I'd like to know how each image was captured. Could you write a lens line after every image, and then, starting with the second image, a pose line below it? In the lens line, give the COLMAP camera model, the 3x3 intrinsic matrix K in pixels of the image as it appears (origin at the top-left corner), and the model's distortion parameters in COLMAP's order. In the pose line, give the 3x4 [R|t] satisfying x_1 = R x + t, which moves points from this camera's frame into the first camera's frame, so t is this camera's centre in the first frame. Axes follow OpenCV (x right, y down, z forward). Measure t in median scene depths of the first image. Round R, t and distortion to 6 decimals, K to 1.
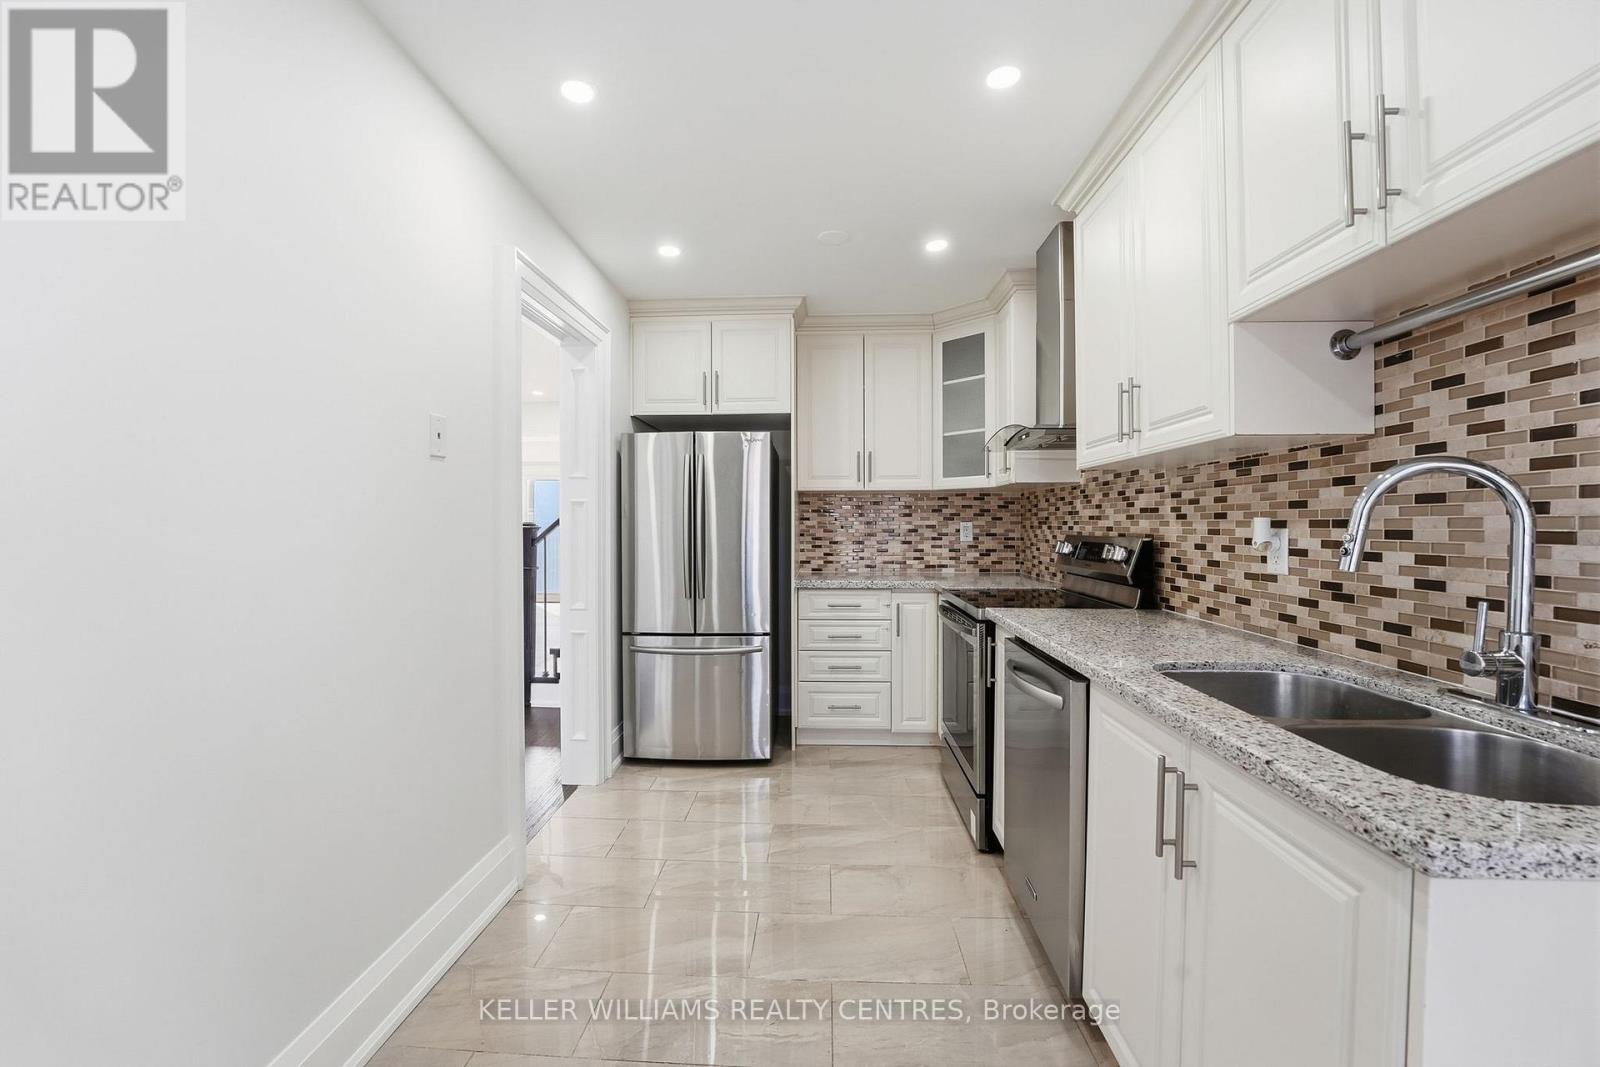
lens RADIAL K [[655.7, 0, 800.0], [0, 655.7, 533.5], [0, 0, 1]] dist [-0.032147, 0.005626]
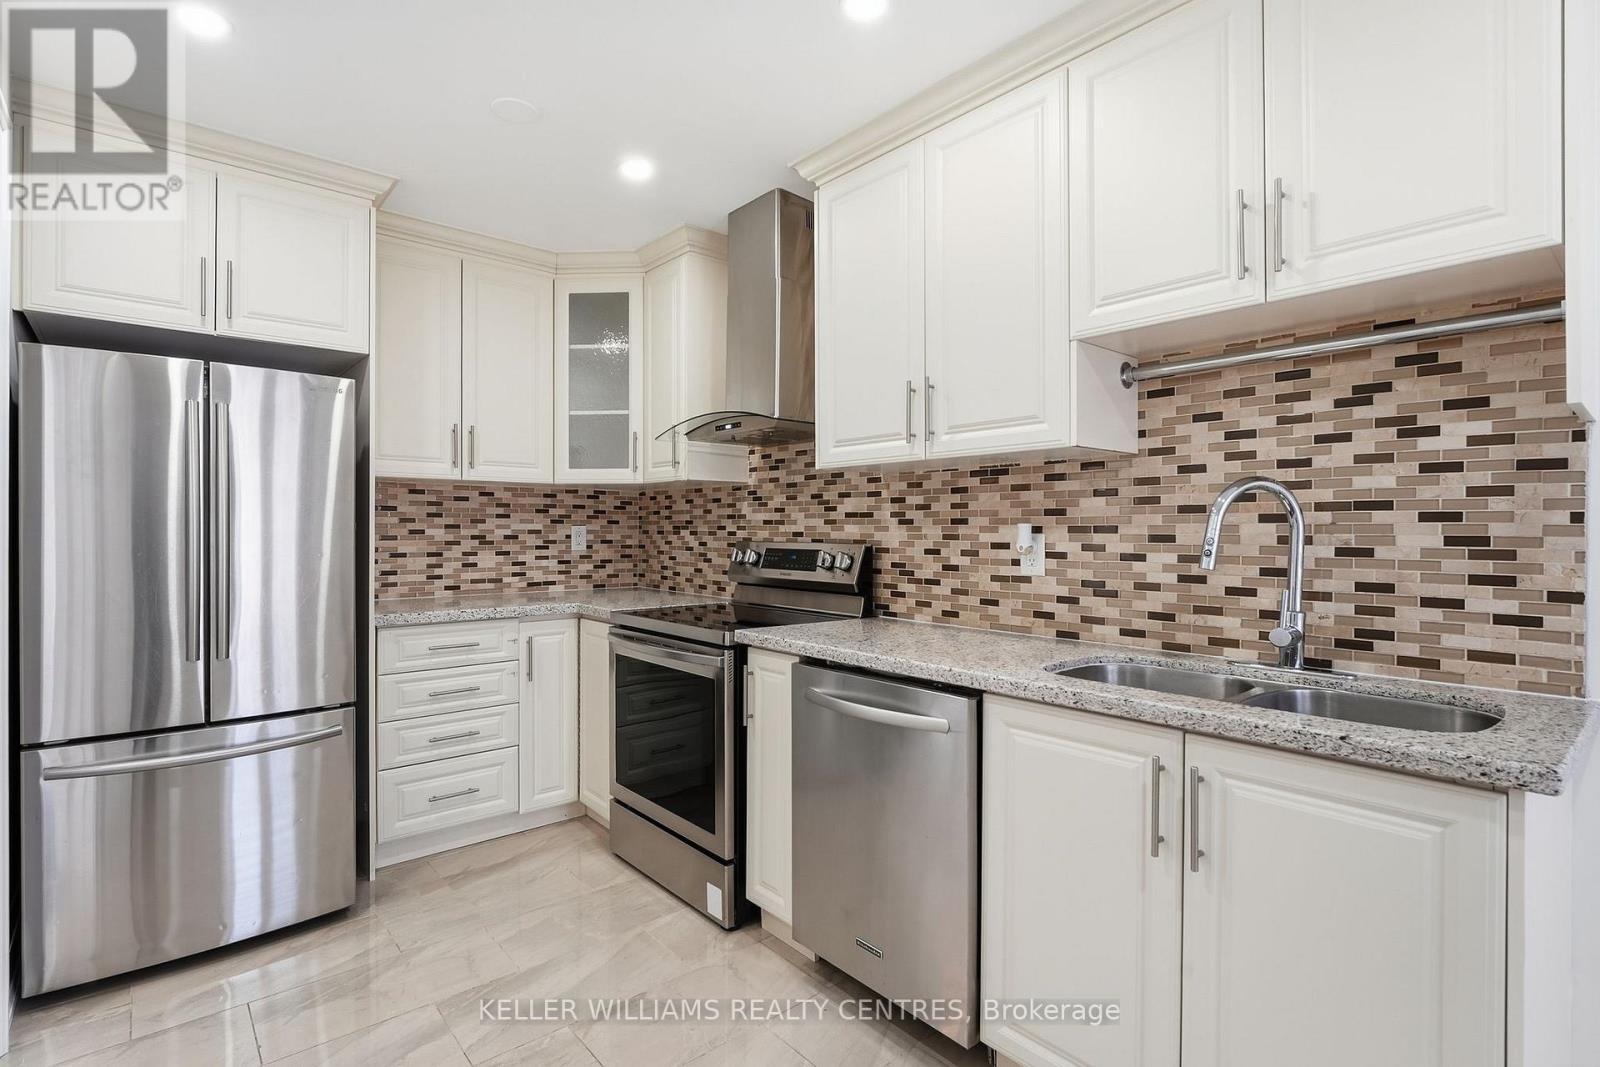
lens RADIAL K [[770.7, 0, 800.0], [0, 770.7, 533.5], [0, 0, 1]] dist [-0.003996, -0.000905]
pose [[0.729039, -0.000451, 0.684472, -0.373977], [0.006353, 0.999961, -0.006108, -0.002196], [-0.684443, 0.008801, 0.729014, 0.271706]]
